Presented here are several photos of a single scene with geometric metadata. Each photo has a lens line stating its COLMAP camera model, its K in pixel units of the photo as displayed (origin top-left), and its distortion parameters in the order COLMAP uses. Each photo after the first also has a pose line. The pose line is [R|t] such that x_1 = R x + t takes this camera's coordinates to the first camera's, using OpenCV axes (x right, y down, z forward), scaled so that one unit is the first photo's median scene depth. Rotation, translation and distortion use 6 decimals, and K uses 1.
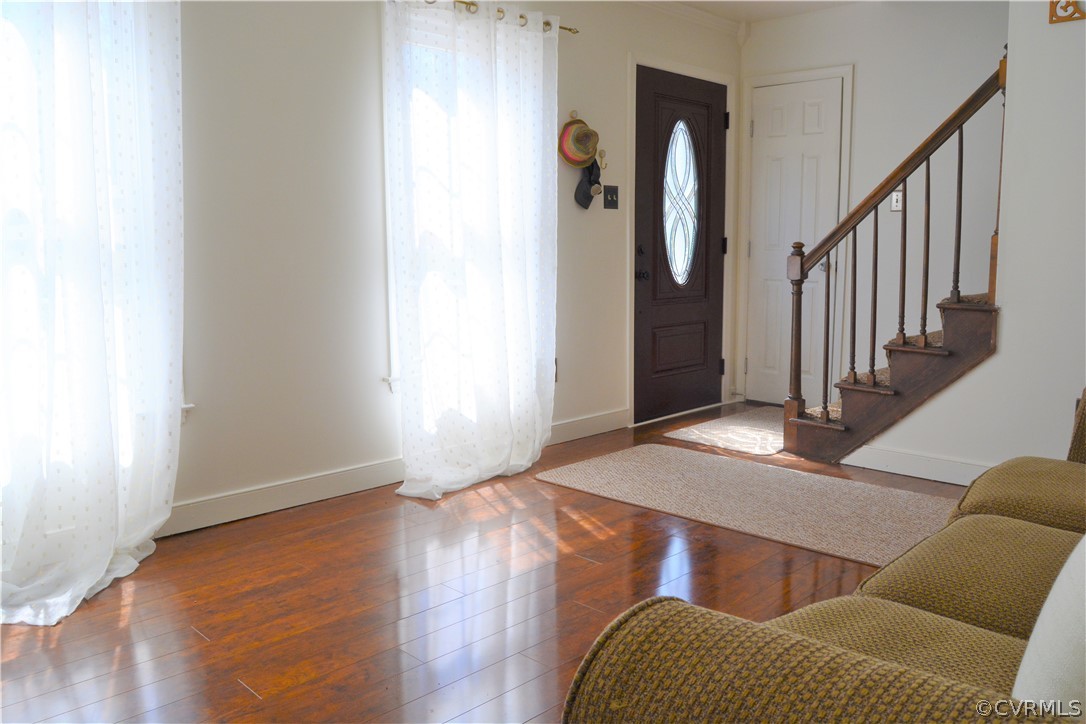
lens RADIAL K [[852.4, 0, 562.1], [0, 852.4, 364.3], [0, 0, 1]] dist [-0.096576, 0.056146]
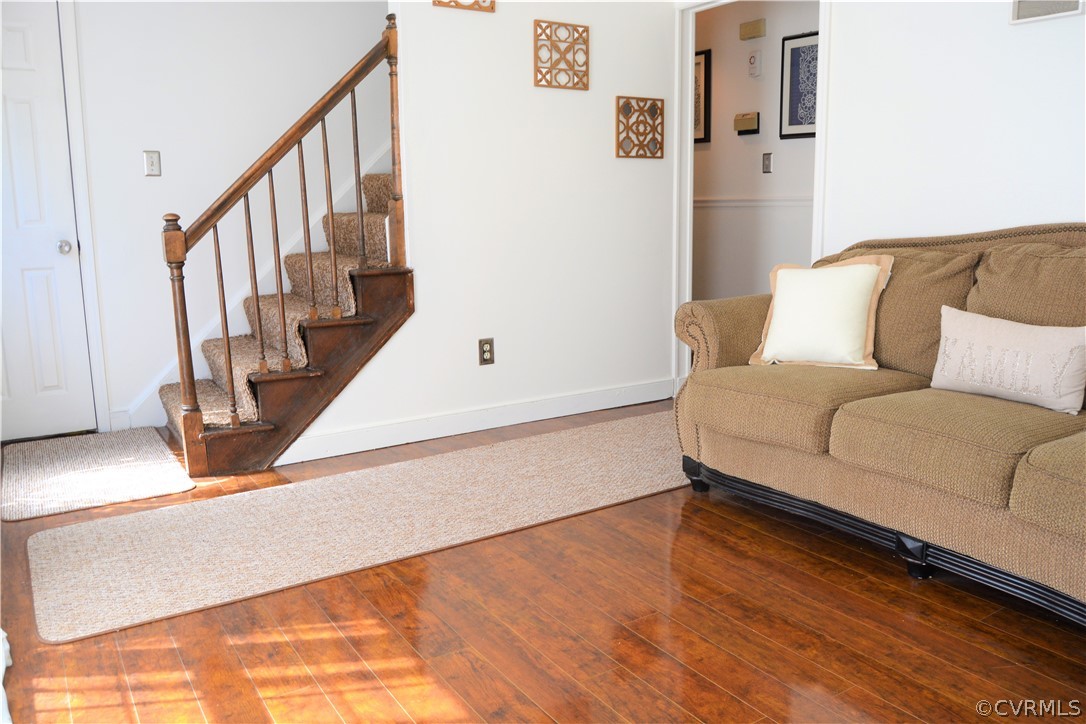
lens RADIAL K [[852.4, 0, 562.1], [0, 852.4, 364.3], [0, 0, 1]] dist [-0.096576, 0.056146]
pose [[0.226619, -0.187460, 0.955773, -0.453793], [0.148040, 0.976531, 0.156430, -0.085150], [-0.962667, 0.106043, 0.249052, 0.532725]]
